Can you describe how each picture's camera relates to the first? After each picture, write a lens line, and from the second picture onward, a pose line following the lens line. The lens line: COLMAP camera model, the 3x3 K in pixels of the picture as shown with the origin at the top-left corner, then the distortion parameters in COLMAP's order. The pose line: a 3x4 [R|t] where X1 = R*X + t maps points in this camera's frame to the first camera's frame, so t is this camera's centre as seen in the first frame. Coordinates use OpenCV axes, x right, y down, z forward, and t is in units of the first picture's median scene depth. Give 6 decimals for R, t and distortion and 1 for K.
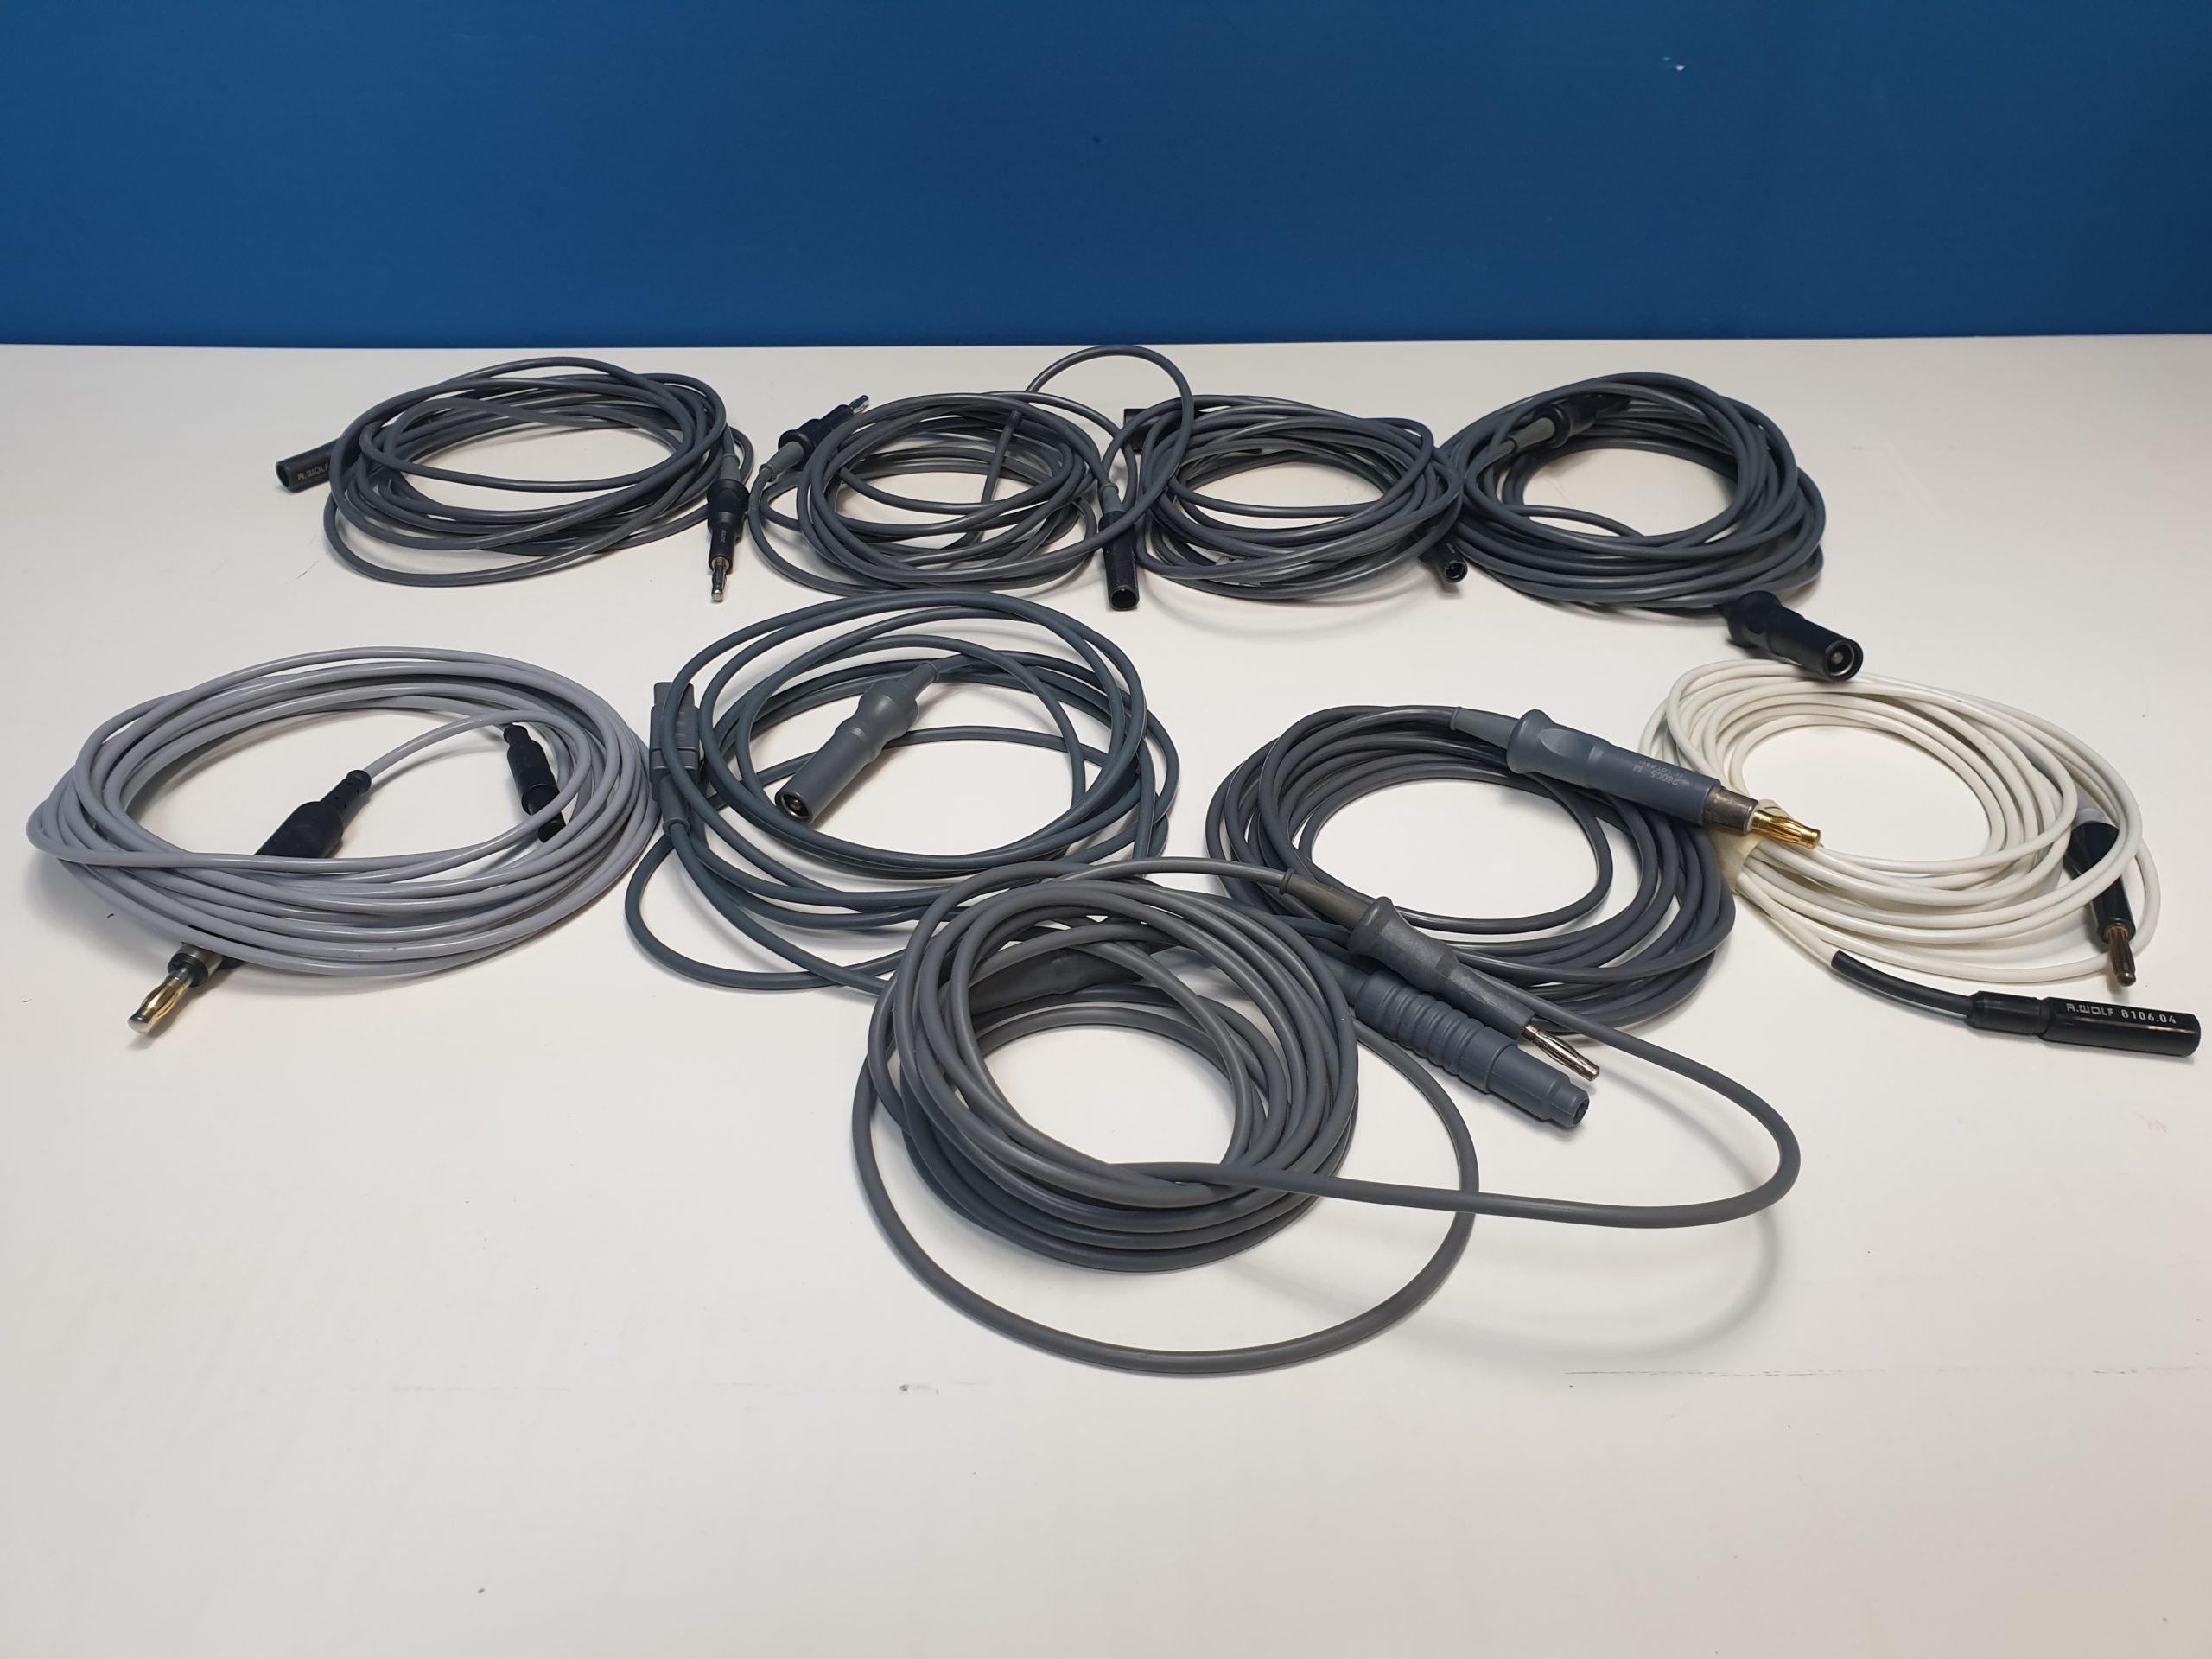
lens RADIAL K [[1825.3, 0, 1106.0], [0, 1825.3, 829.5], [0, 0, 1]] dist [-0.016029, -0.005619]
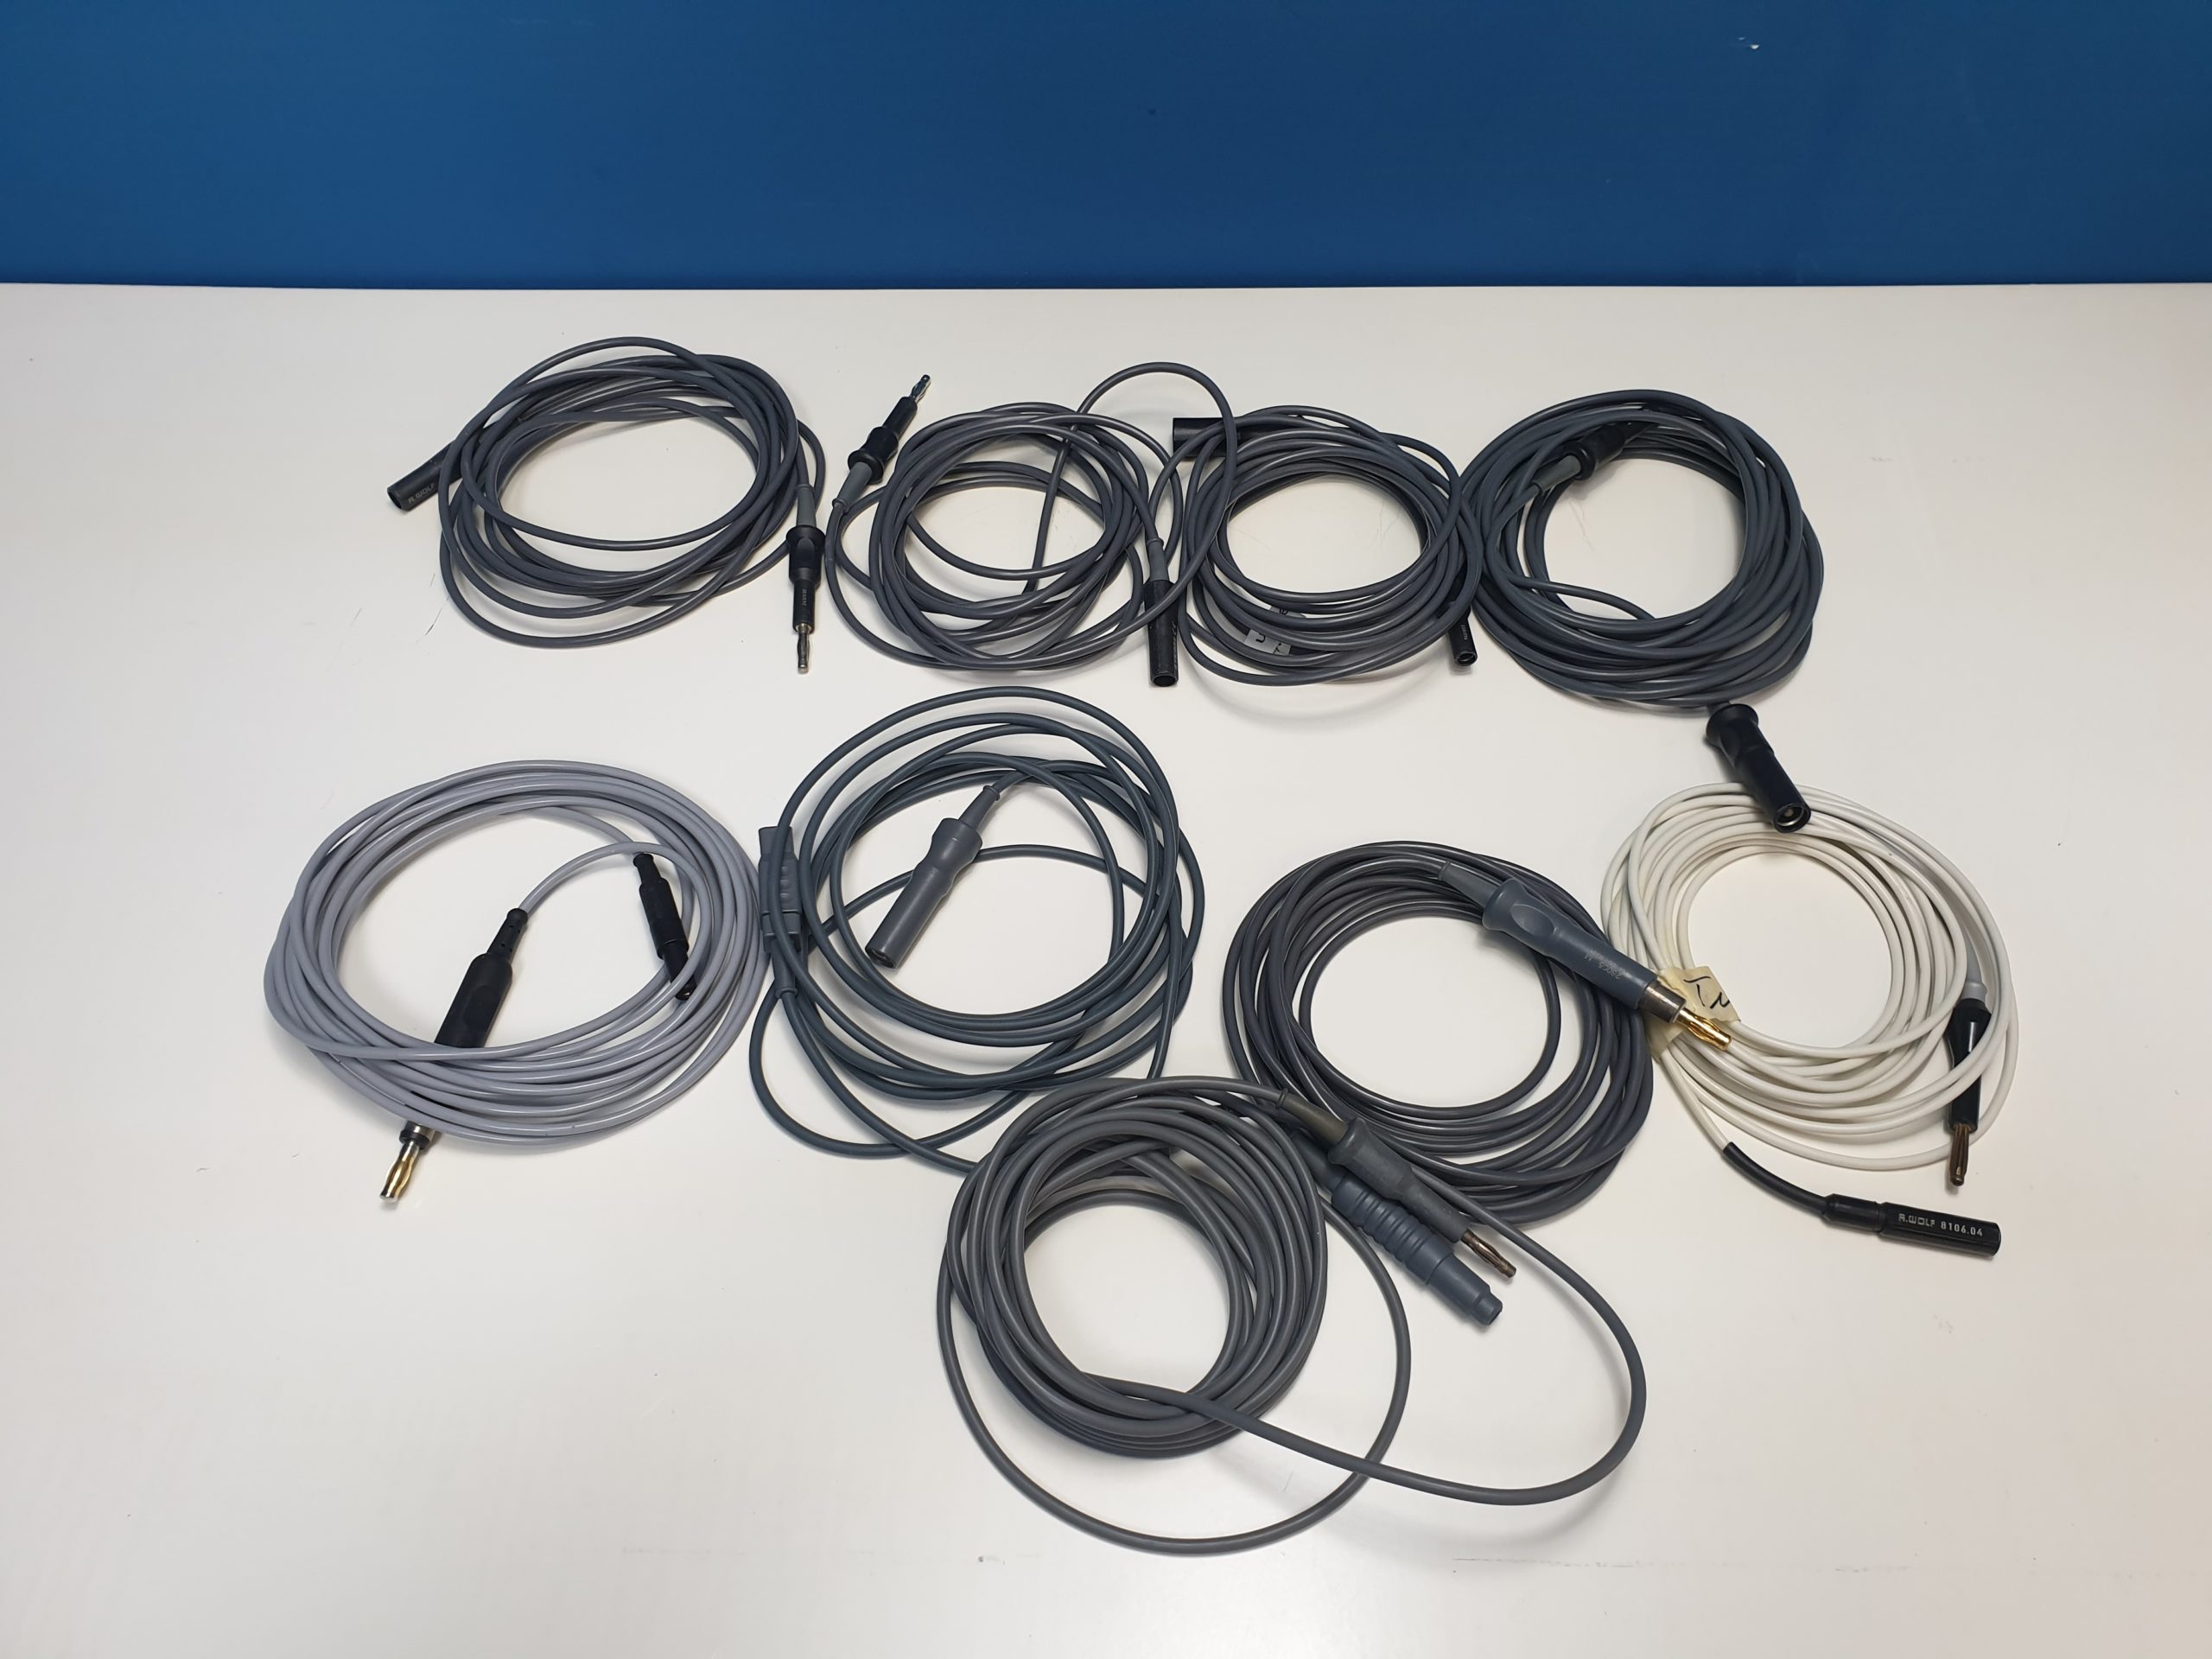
lens RADIAL K [[1825.3, 0, 1106.0], [0, 1825.3, 829.5], [0, 0, 1]] dist [-0.016029, -0.005619]
pose [[0.999245, 0.022014, -0.032026, 0.013566], [-0.009809, 0.940271, 0.340286, -0.492048], [0.037604, -0.339715, 0.939776, -0.092873]]
